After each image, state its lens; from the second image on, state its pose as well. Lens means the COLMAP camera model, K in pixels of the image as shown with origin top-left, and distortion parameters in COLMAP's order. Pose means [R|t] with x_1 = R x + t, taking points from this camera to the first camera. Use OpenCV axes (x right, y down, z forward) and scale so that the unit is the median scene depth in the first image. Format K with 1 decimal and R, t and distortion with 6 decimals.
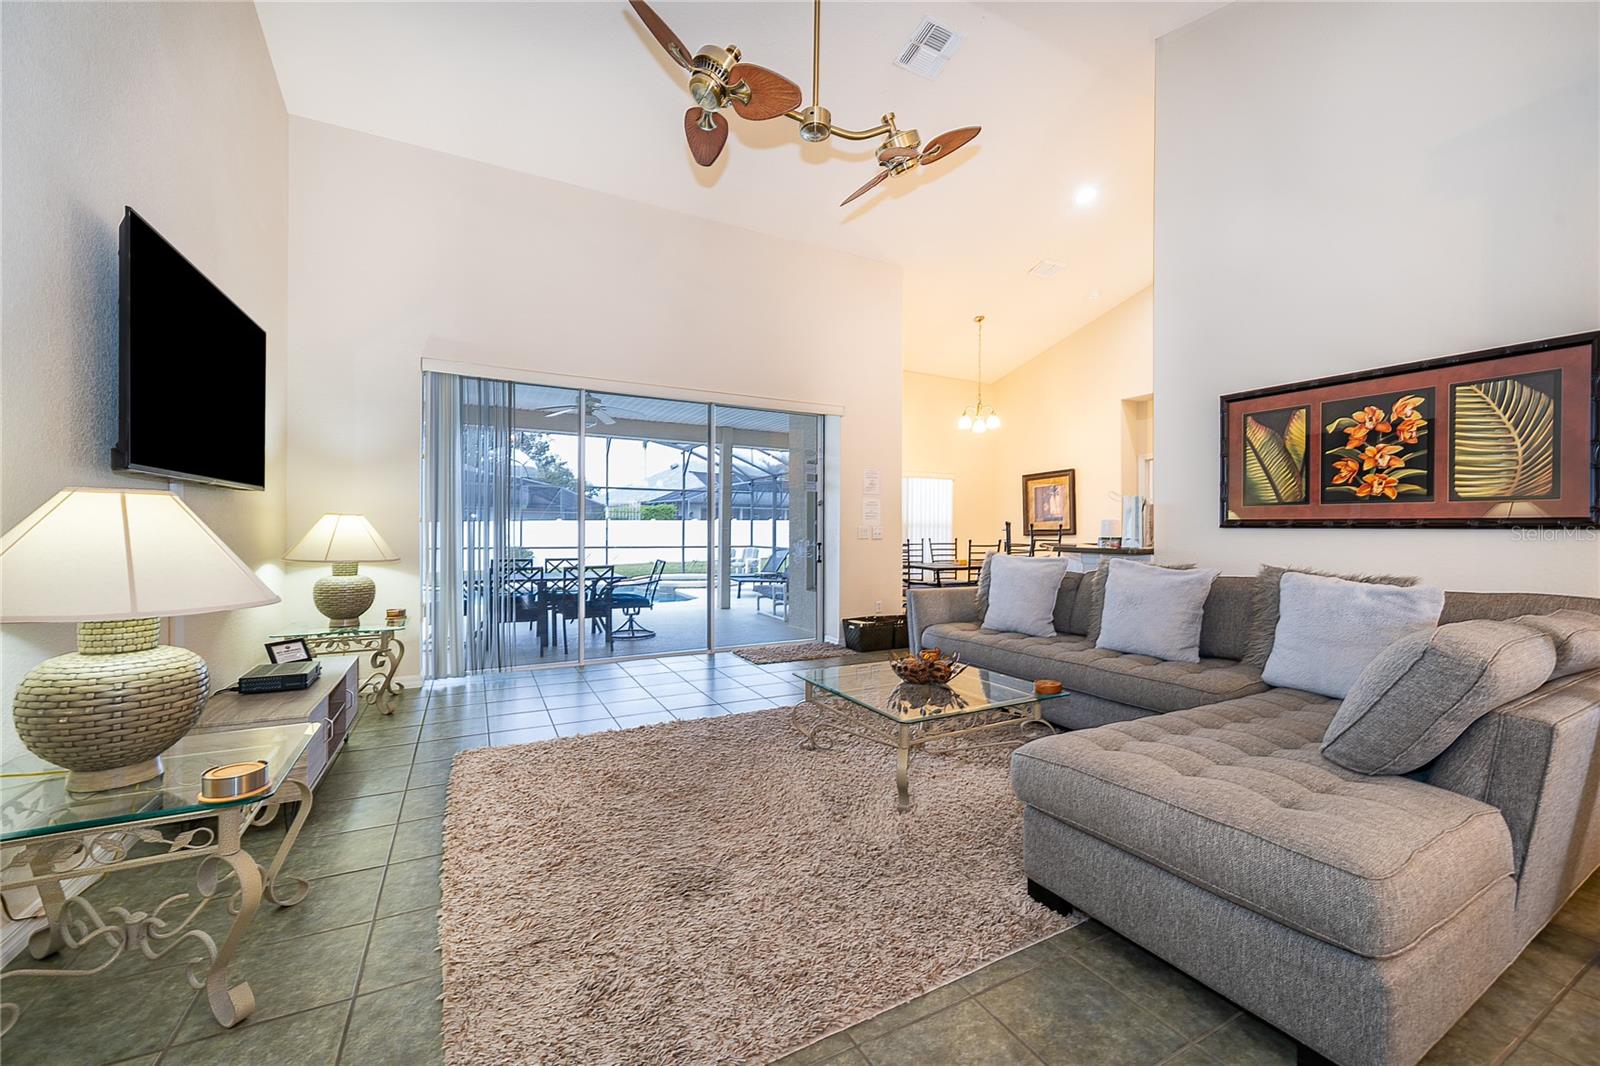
lens RADIAL K [[626.5, 0, 803.5], [0, 626.5, 532.3], [0, 0, 1]] dist [-0.004901, 0.001054]
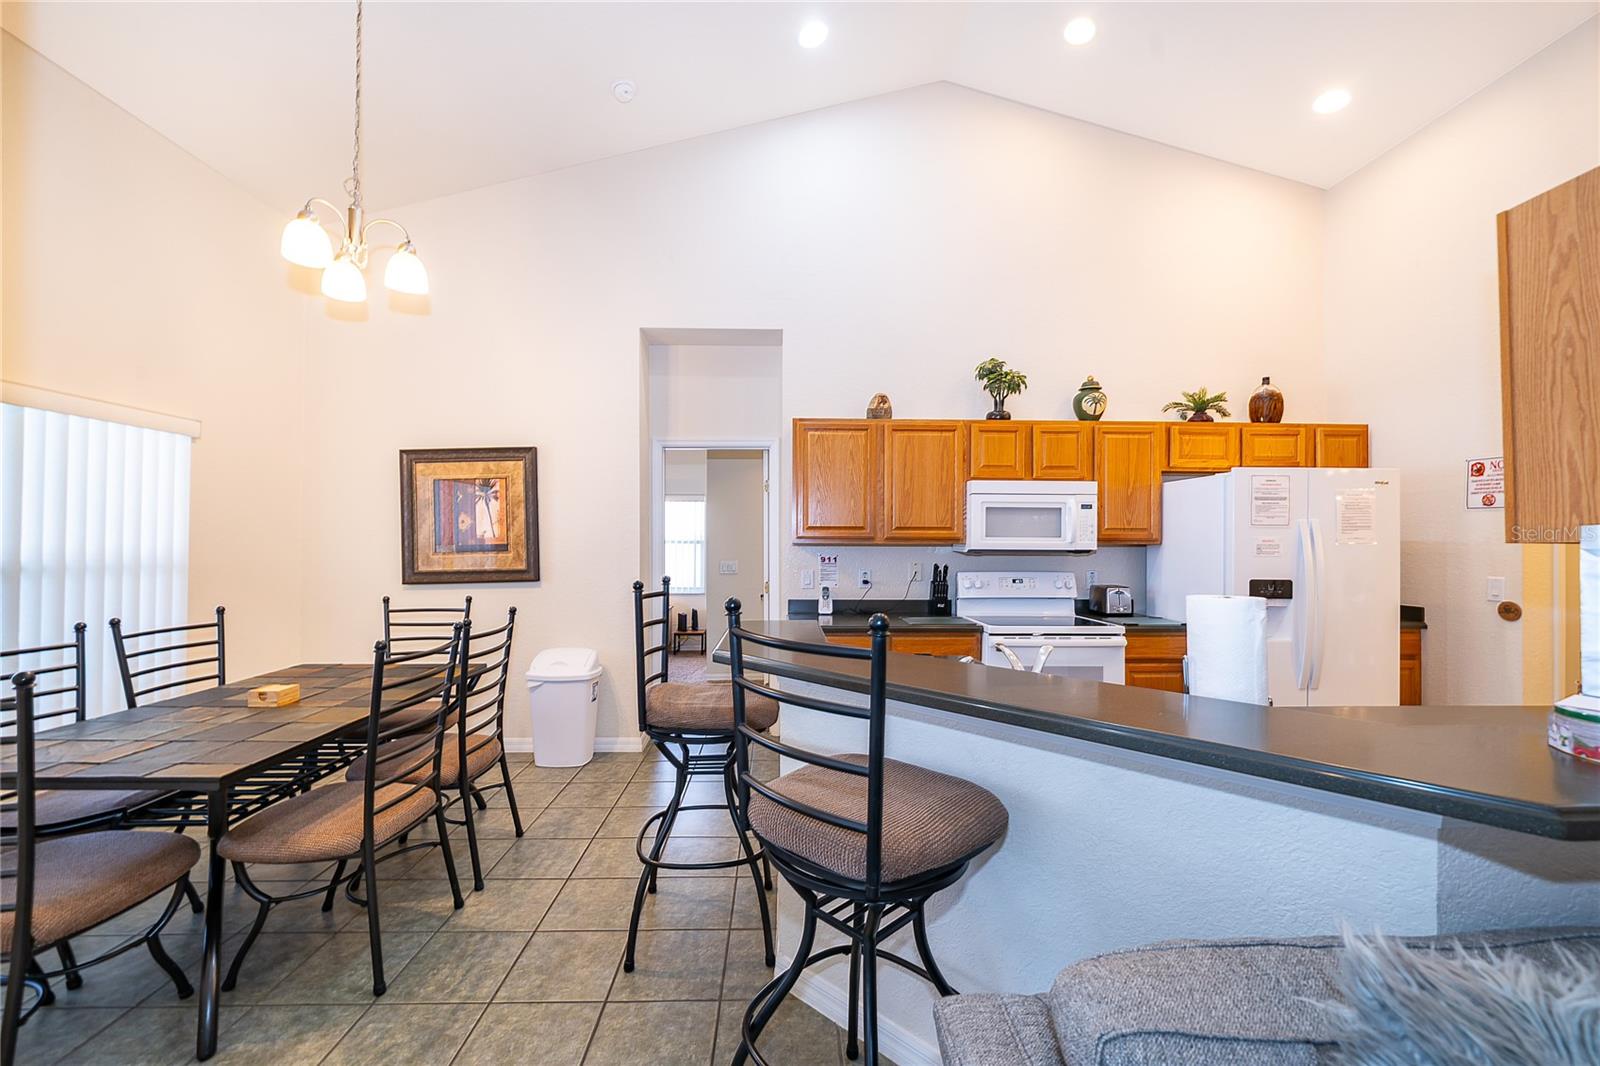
lens RADIAL K [[626.5, 0, 805.3], [0, 626.5, 538.0], [0, 0, 1]] dist [-0.004901, 0.001054]
pose [[0.451580, 0.008735, 0.892188, 0.087318], [0.000777, 0.999948, -0.010183, -0.024428], [-0.892230, 0.005292, 0.451550, 0.580547]]
